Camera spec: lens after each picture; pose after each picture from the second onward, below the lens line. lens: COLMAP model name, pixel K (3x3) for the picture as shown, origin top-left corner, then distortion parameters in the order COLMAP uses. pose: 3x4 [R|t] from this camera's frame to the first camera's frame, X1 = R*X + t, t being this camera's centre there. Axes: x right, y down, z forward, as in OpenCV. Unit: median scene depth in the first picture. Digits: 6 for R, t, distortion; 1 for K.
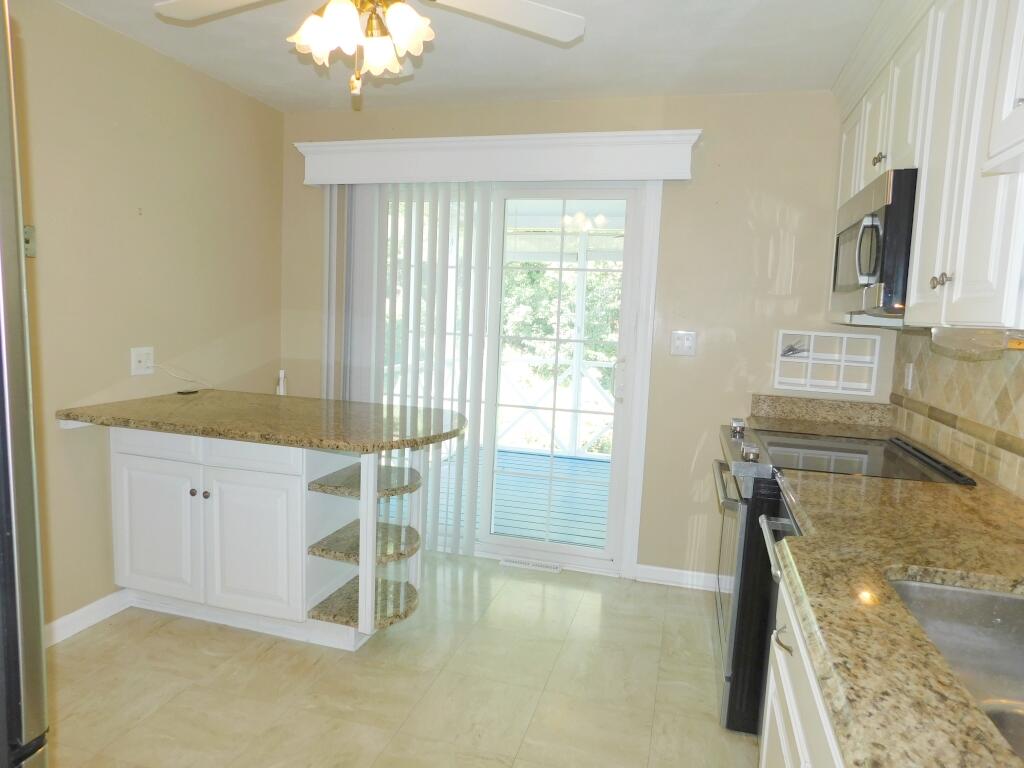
lens RADIAL K [[685.2, 0, 510.6], [0, 685.2, 387.1], [0, 0, 1]] dist [-0.066996, 0.069025]
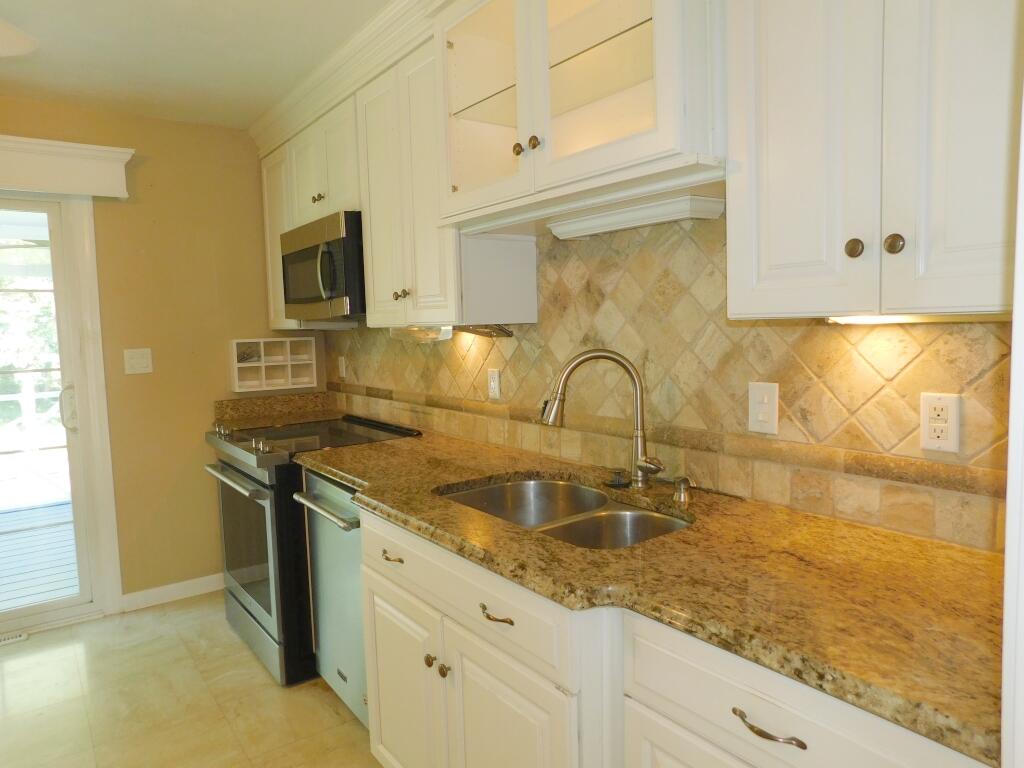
lens RADIAL K [[685.2, 0, 510.6], [0, 685.2, 387.1], [0, 0, 1]] dist [-0.066996, 0.069025]
pose [[0.617847, -0.132273, 0.775093, -0.232077], [0.139171, 0.988582, 0.057769, -0.009736], [-0.773884, 0.072178, 0.629201, -0.050059]]
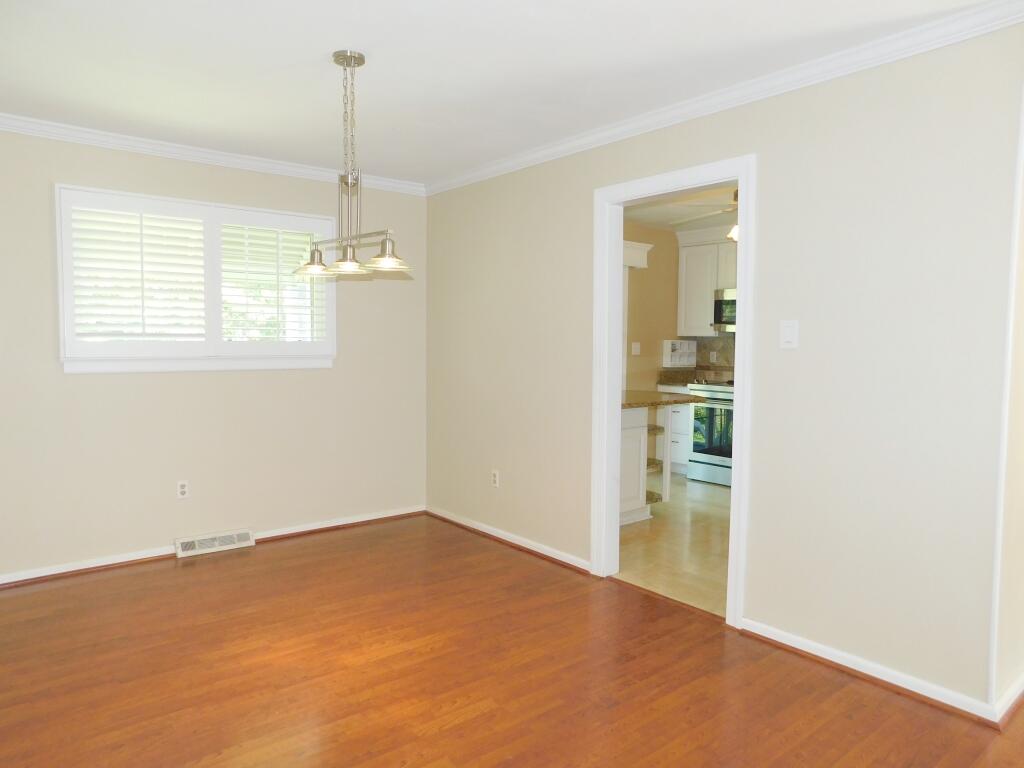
lens RADIAL K [[685.2, 0, 510.6], [0, 685.2, 387.1], [0, 0, 1]] dist [-0.066996, 0.069025]
pose [[0.576979, -0.093253, 0.811418, -1.996255], [0.103803, 0.993777, 0.040400, -0.091043], [-0.810136, 0.060918, 0.583069, 0.190194]]
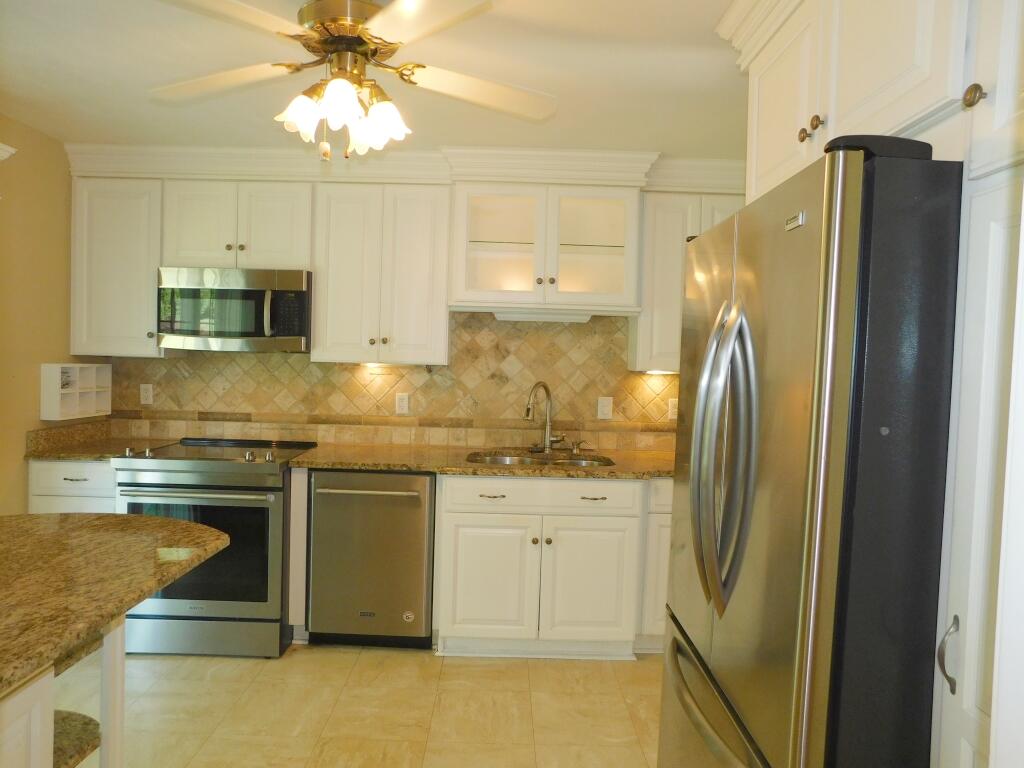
lens RADIAL K [[685.2, 0, 510.6], [0, 685.2, 387.1], [0, 0, 1]] dist [-0.066996, 0.069025]
pose [[-0.276346, -0.086786, 0.957132, -0.934503], [0.066028, 0.991847, 0.108998, -0.137956], [-0.958787, 0.093319, -0.268362, 0.743911]]
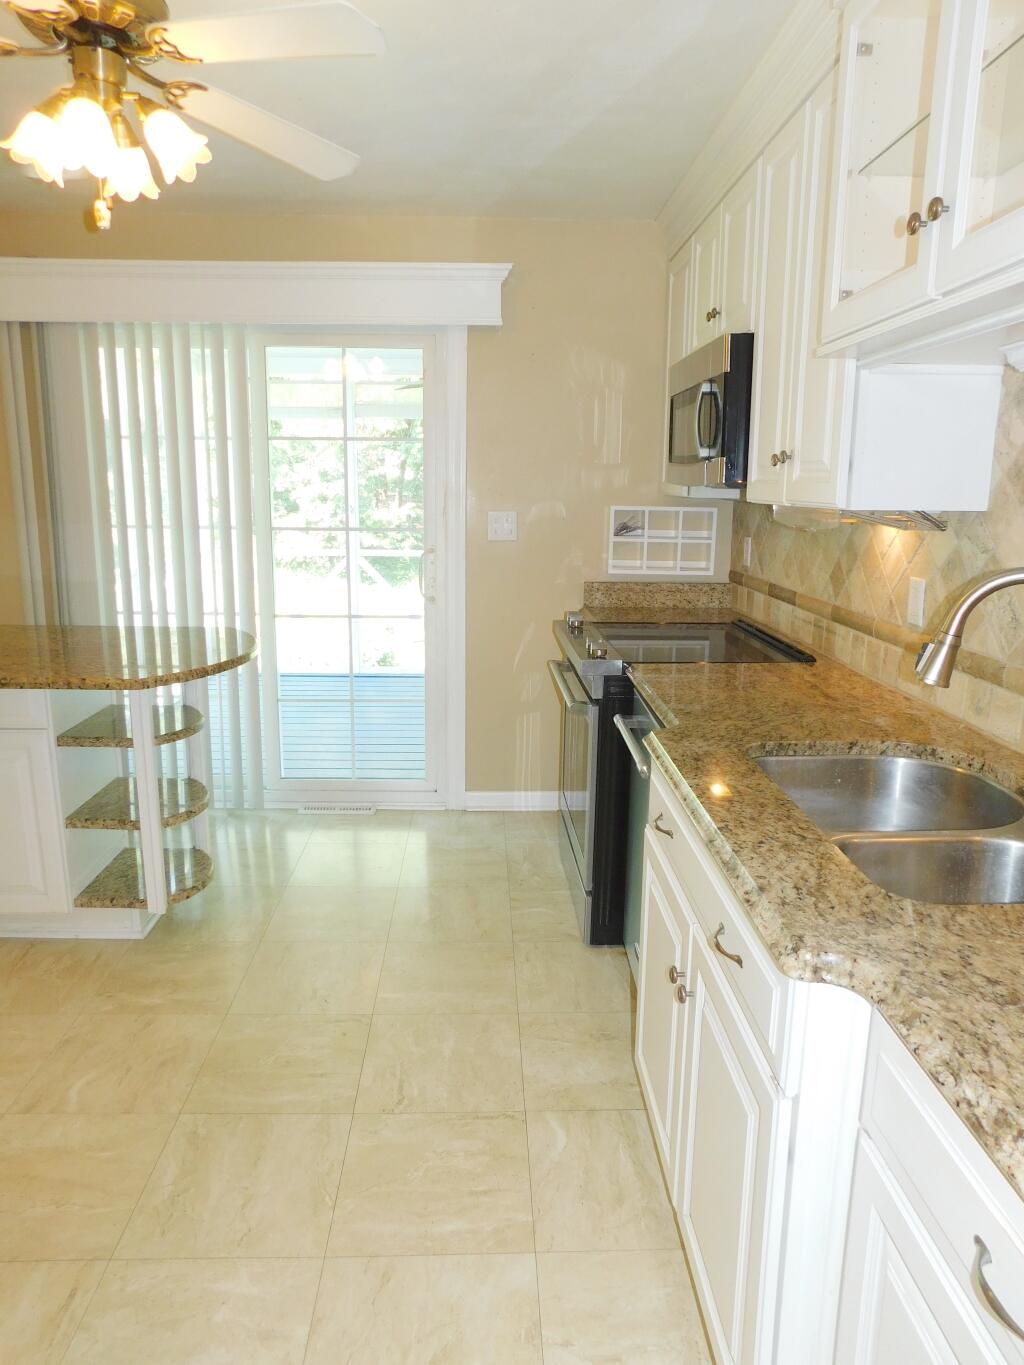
lens RADIAL K [[913.3, 0, 512.0], [0, 913.3, 682.5], [0, 0, 1]] dist [-0.066996, 0.069025]
pose [[0.955020, -0.094924, 0.280937, -0.087641], [0.062406, 0.990501, 0.122530, -0.012670], [-0.289900, -0.099487, 0.951872, -0.110909]]
